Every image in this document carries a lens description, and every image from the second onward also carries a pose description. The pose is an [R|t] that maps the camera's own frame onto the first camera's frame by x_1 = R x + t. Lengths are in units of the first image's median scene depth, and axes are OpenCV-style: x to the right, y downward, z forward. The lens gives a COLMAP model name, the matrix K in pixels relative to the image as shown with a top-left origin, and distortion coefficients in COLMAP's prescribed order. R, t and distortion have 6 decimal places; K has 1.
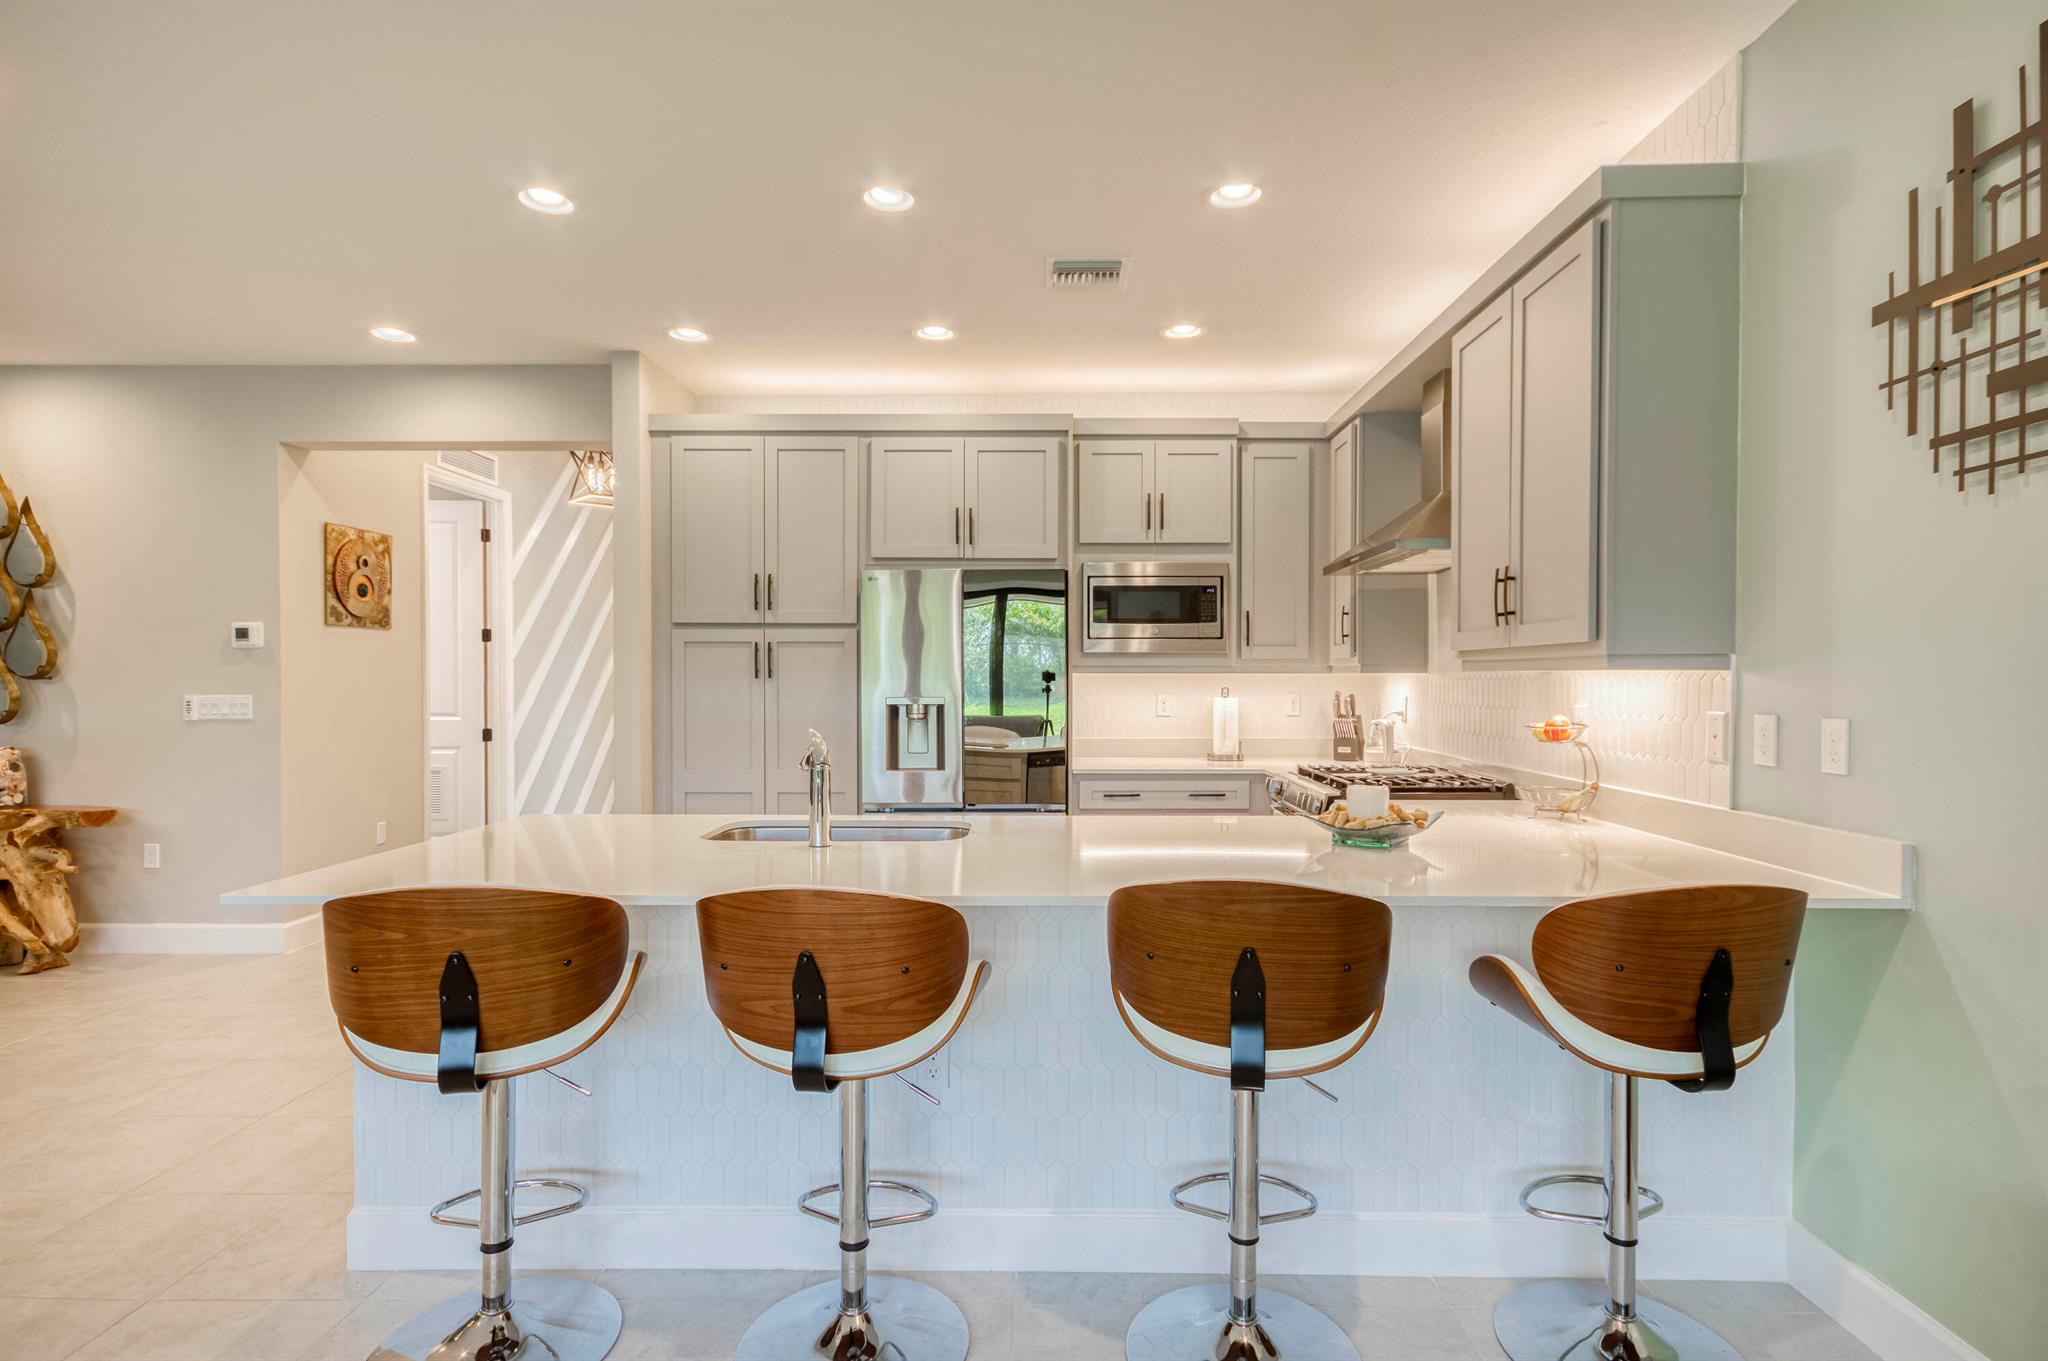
lens RADIAL K [[1034.6, 0, 1041.5], [0, 1034.6, 697.1], [0, 0, 1]] dist [0.019335, -0.004945]
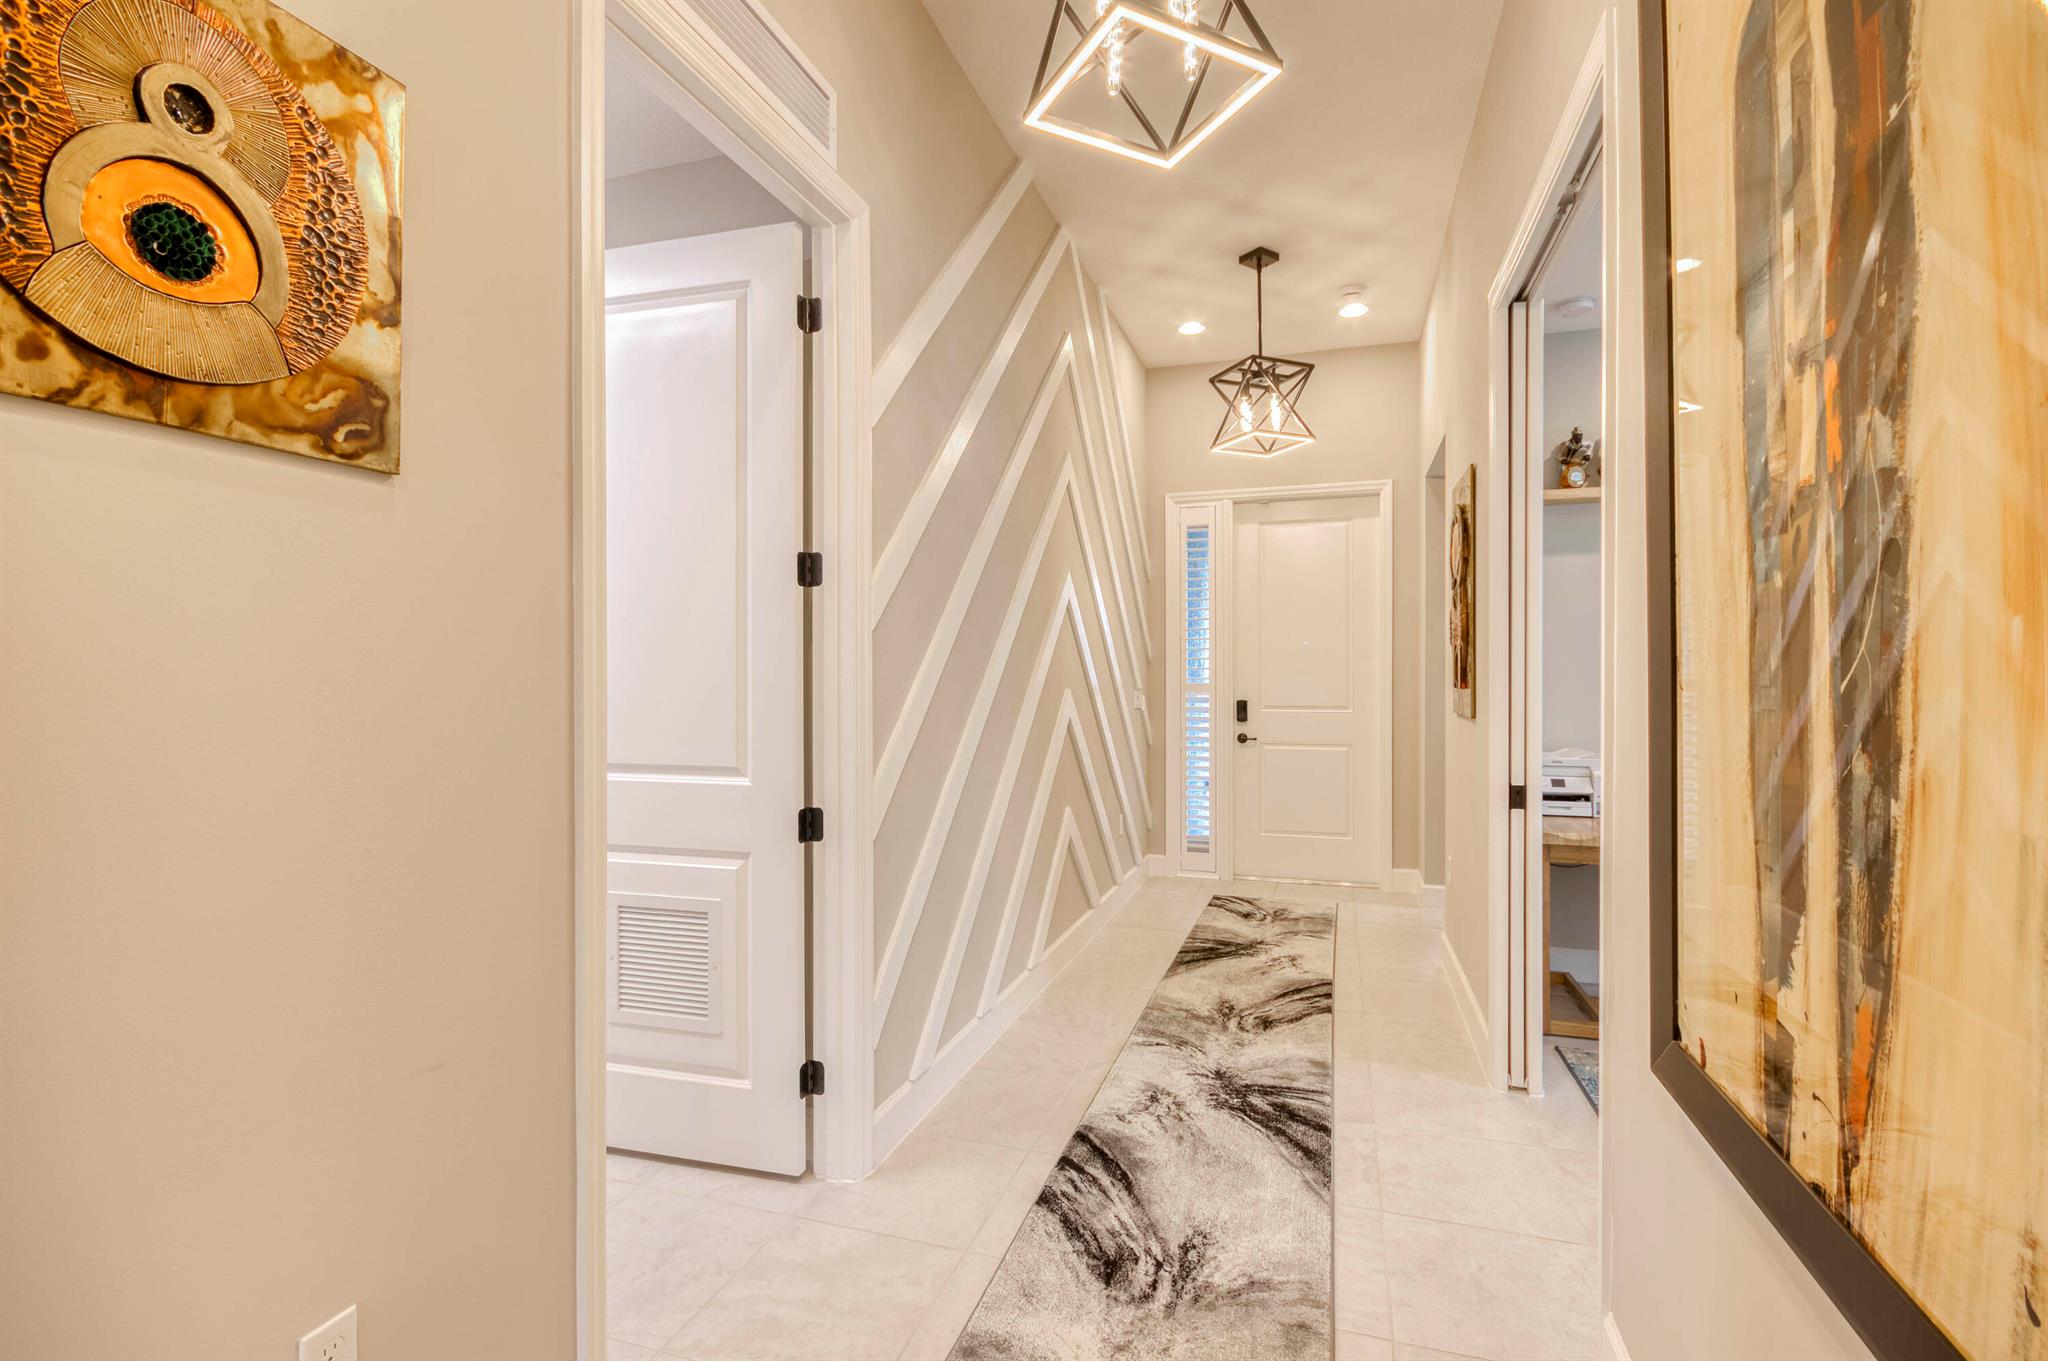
lens RADIAL K [[901.1, 0, 1038.5], [0, 901.1, 683.5], [0, 0, 1]] dist [-0.000402, -0.003215]
pose [[0.955981, 0.000121, -0.293430, -0.515530], [-0.003112, 0.999948, -0.009727, -0.020270], [0.293413, 0.010212, 0.955931, 1.027704]]
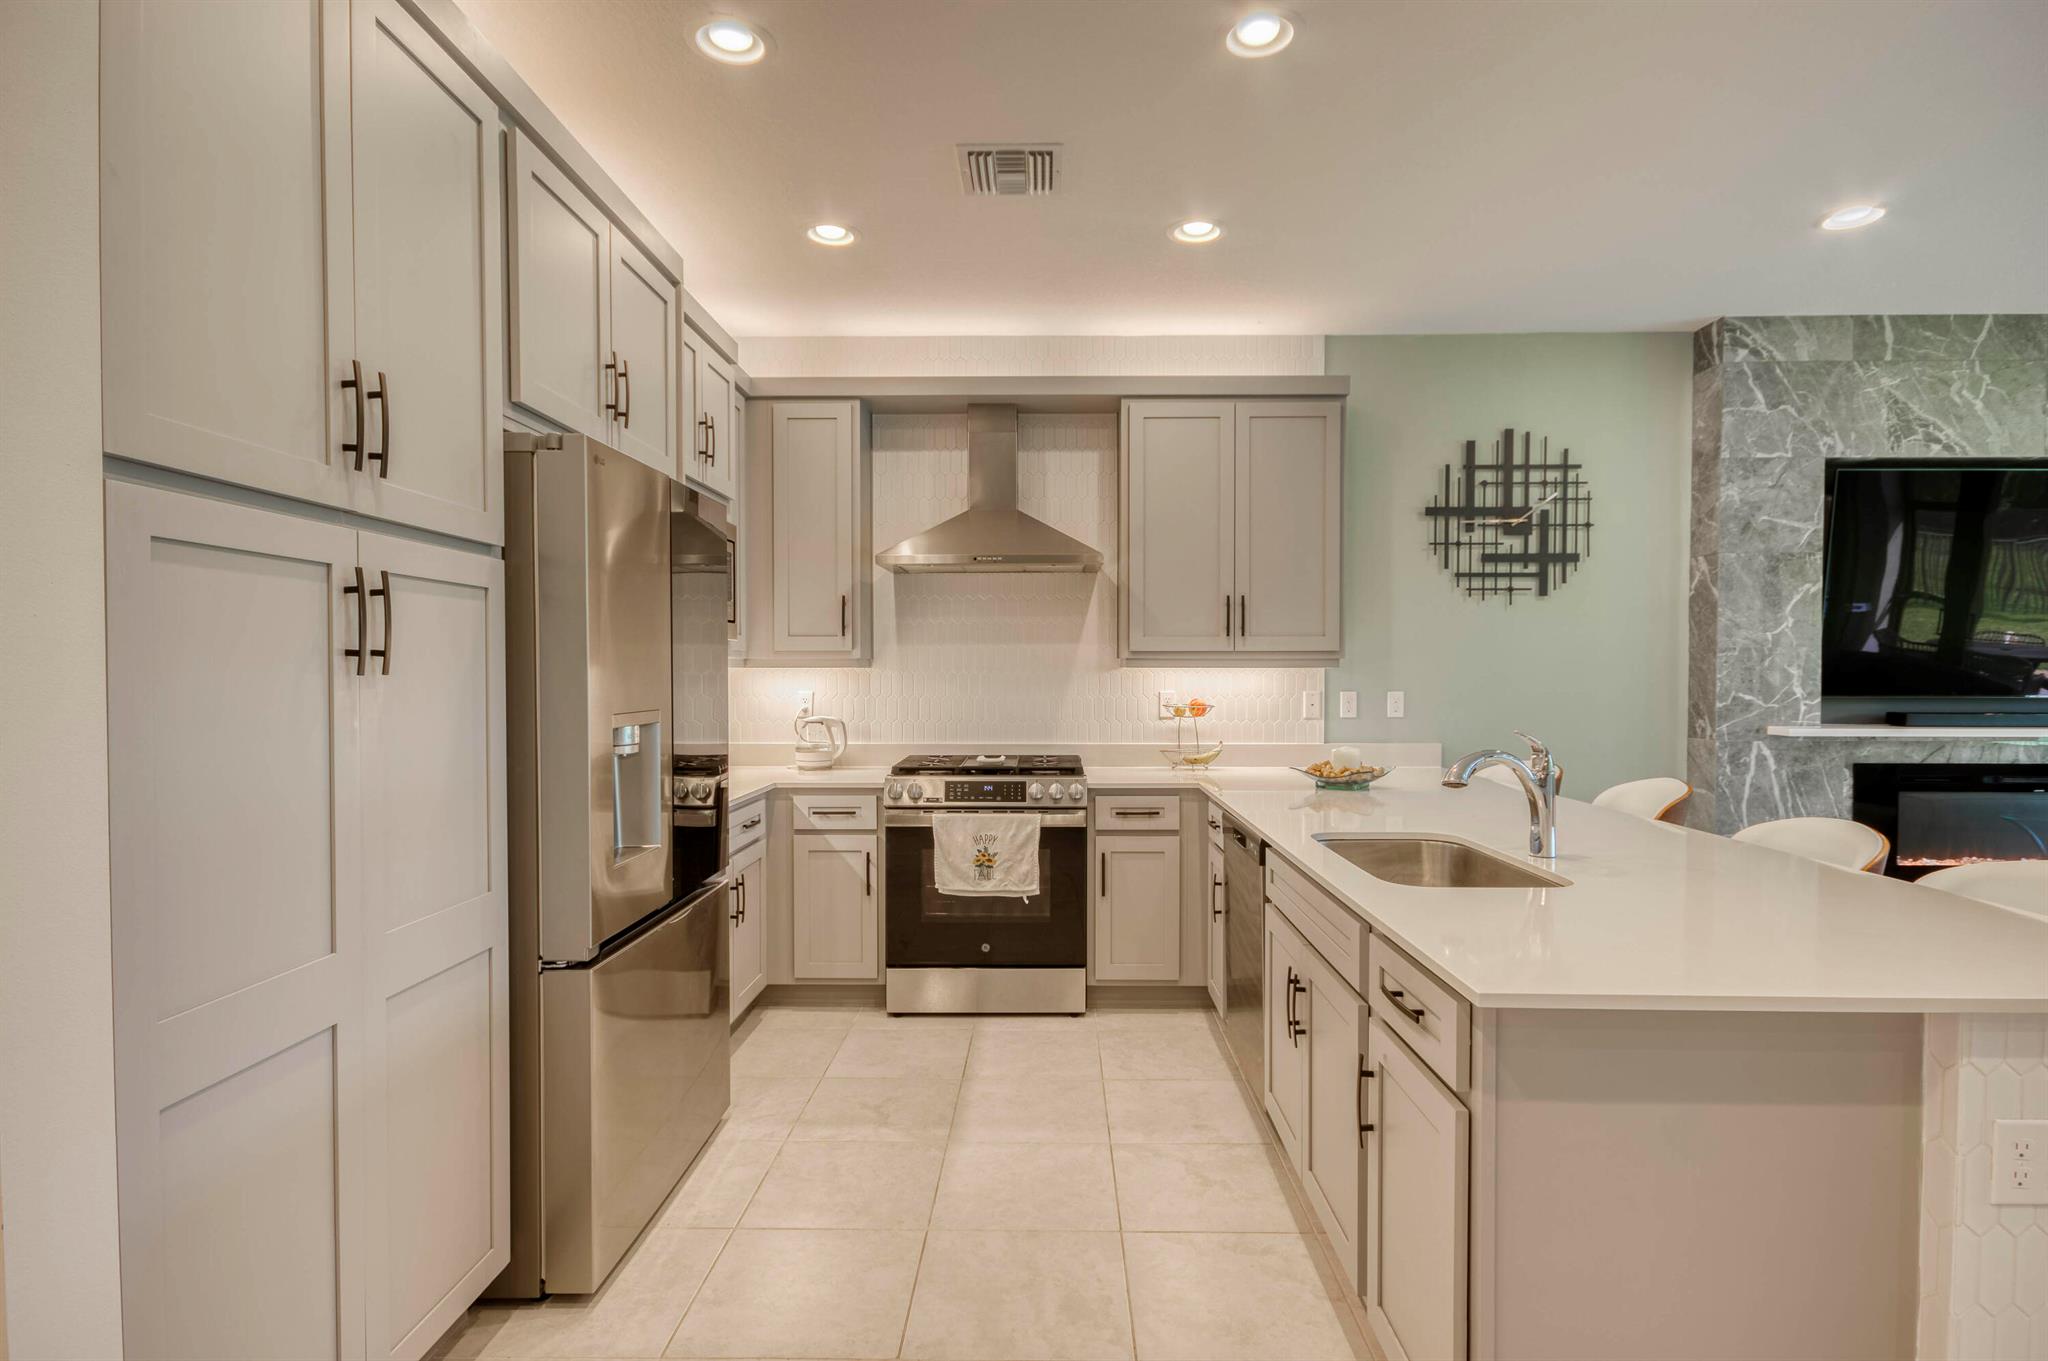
lens RADIAL K [[1034.6, 0, 1039.1], [0, 1034.6, 693.8], [0, 0, 1]] dist [0.019335, -0.004945]
pose [[-0.003347, -0.021124, 0.999771, -0.619697], [0.019297, 0.999589, 0.021185, -0.015577], [-0.999808, 0.019364, -0.002938, 0.797726]]
